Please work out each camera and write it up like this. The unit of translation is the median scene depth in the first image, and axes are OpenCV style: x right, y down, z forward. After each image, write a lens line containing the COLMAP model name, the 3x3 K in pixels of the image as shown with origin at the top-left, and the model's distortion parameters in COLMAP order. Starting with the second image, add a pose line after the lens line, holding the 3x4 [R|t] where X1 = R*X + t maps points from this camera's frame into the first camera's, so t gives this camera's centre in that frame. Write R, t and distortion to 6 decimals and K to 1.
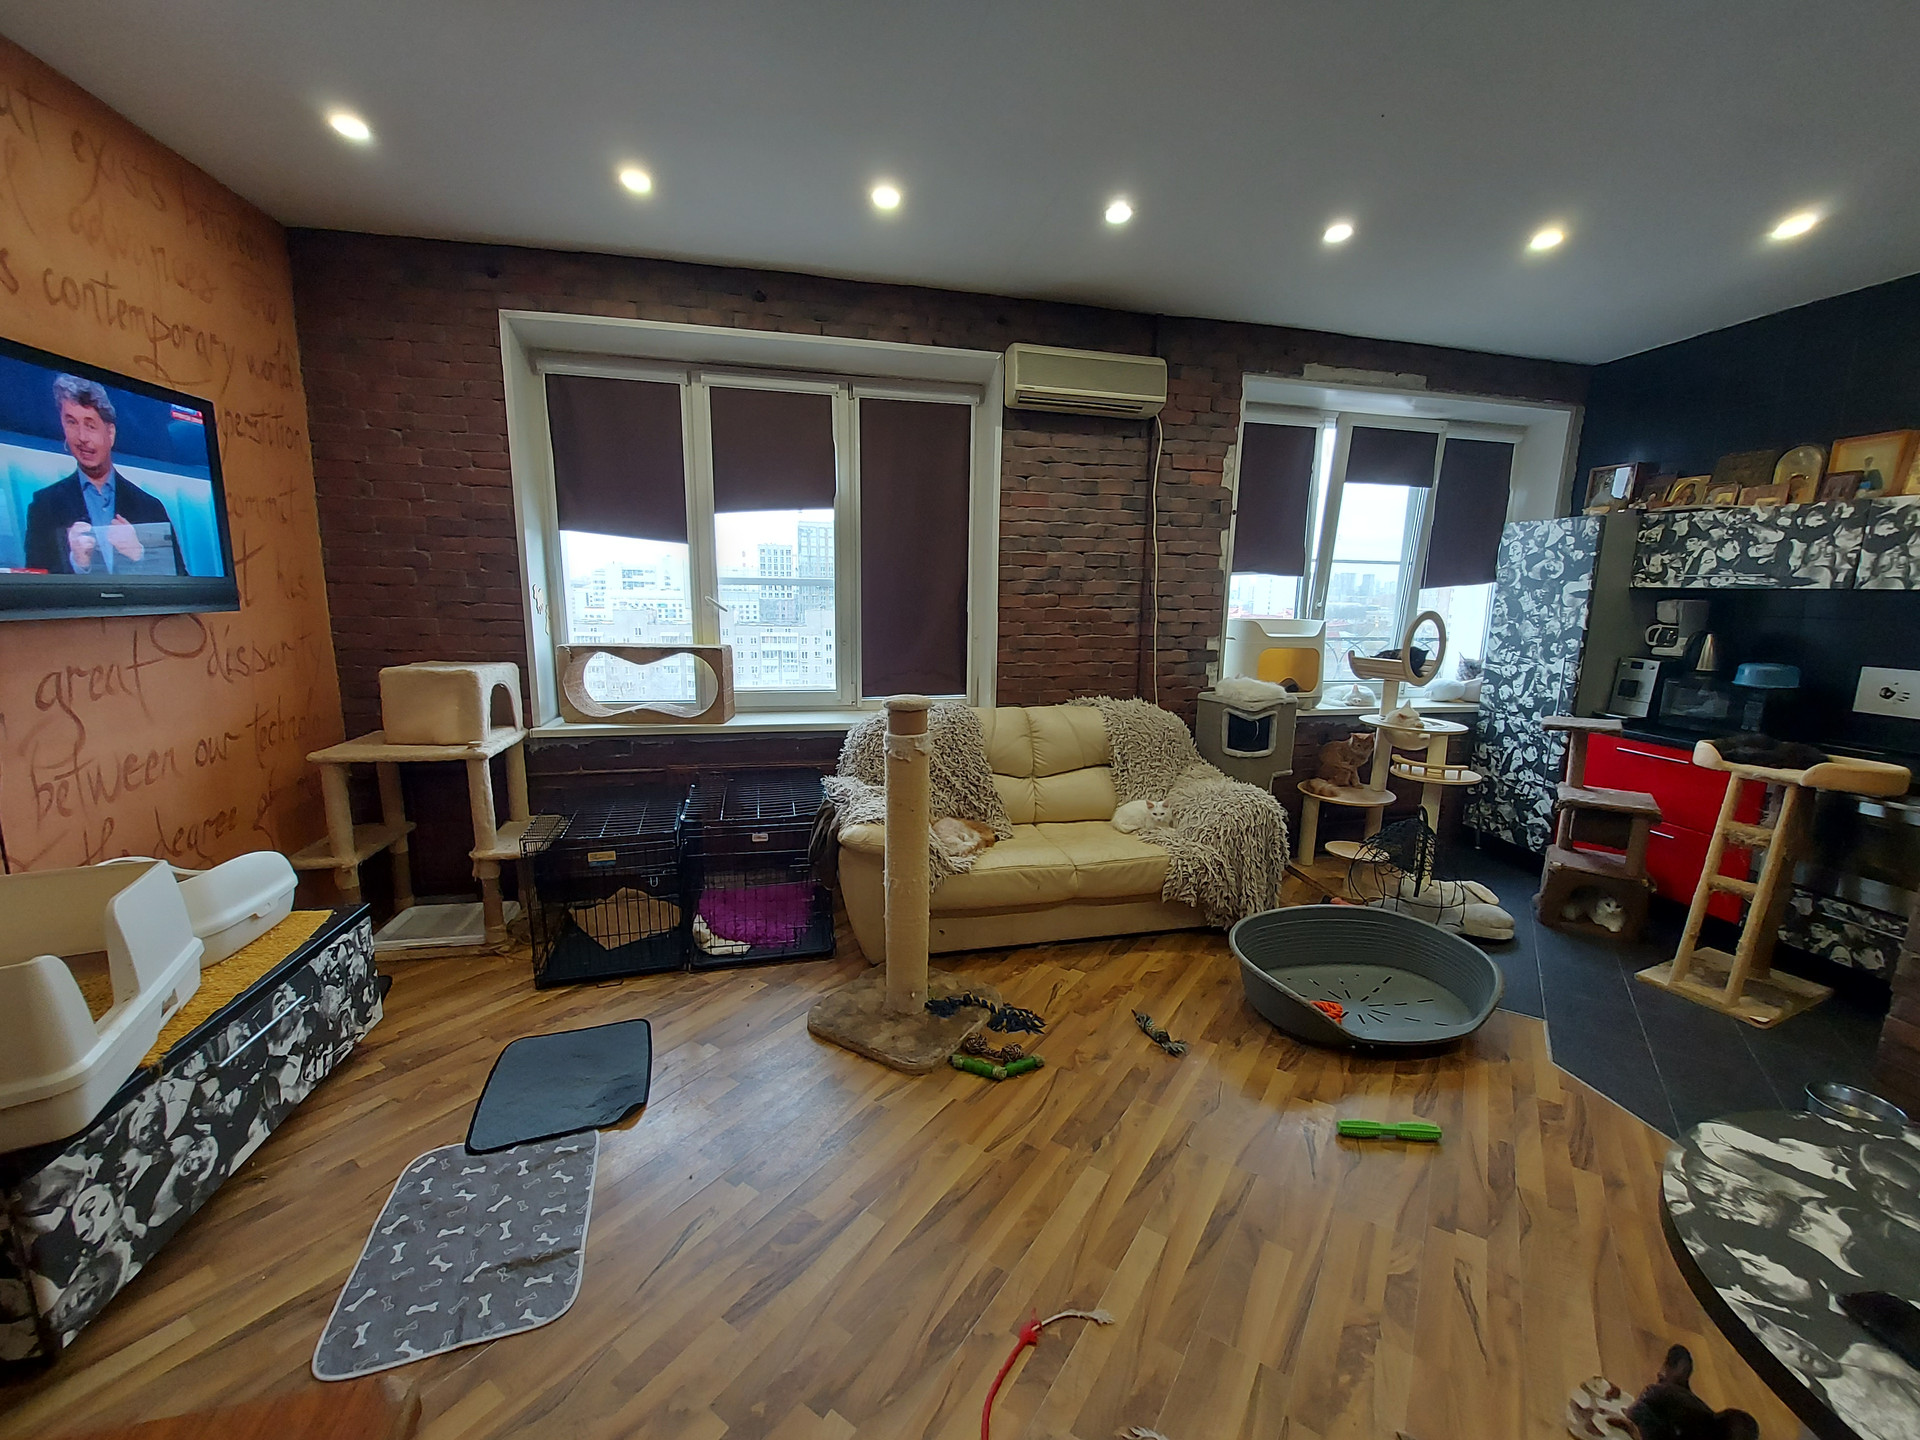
lens RADIAL K [[757.7, 0, 972.3], [0, 757.7, 731.4], [0, 0, 1]] dist [-0.014592, -0.000446]
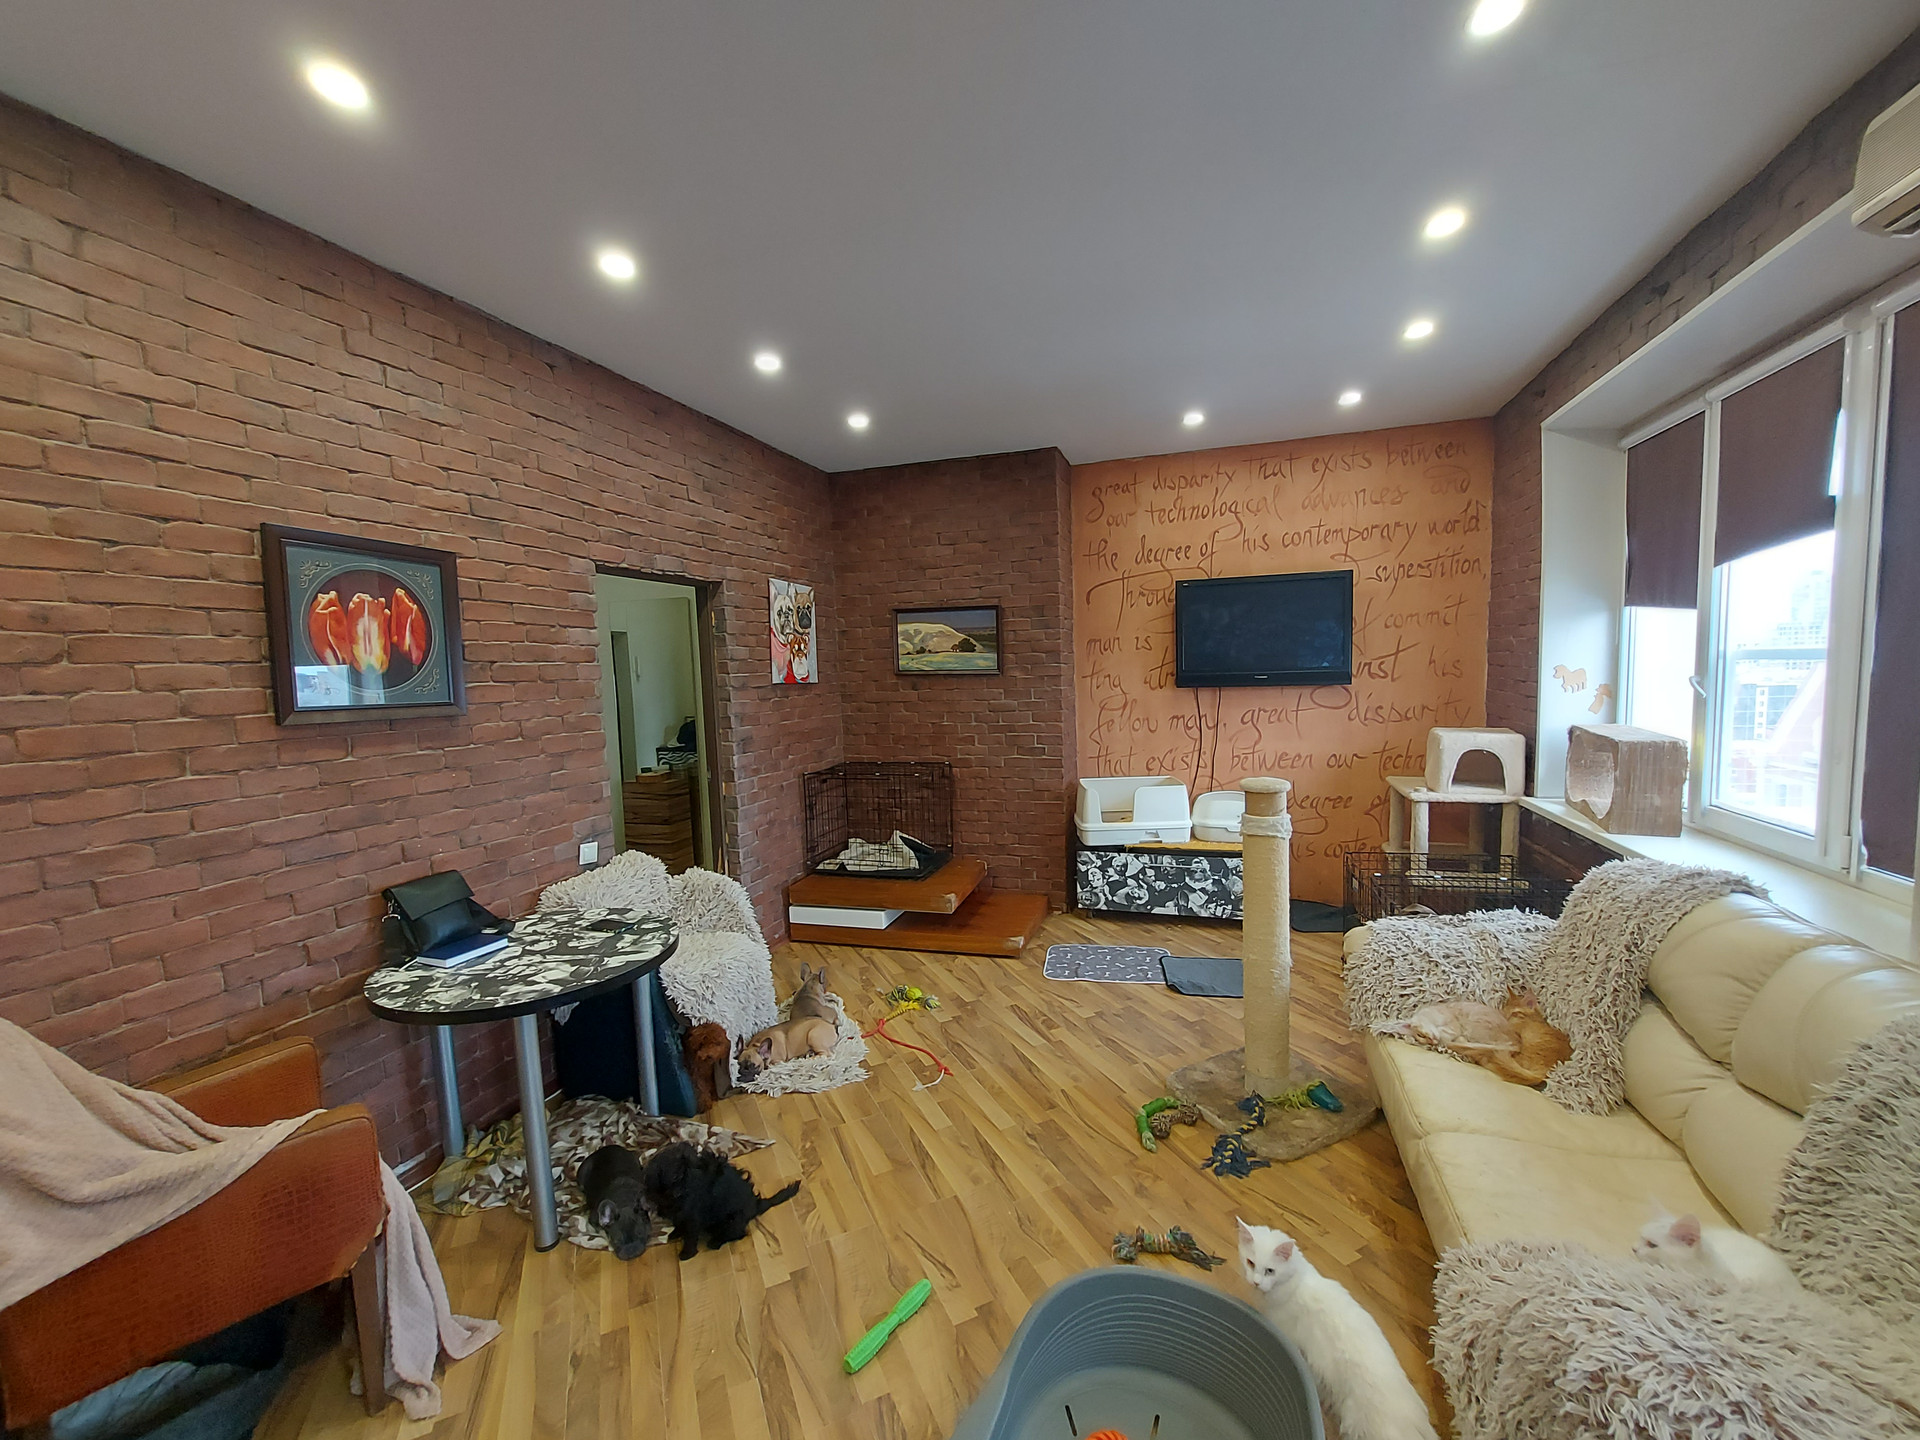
lens RADIAL K [[759.7, 0, 979.7], [0, 759.7, 732.7], [0, 0, 1]] dist [-0.009696, -0.000426]
pose [[-0.508519, 0.072131, -0.858024, 0.724930], [-0.135101, 0.977459, 0.162240, -0.162231], [0.850386, 0.198422, -0.487312, 0.839913]]
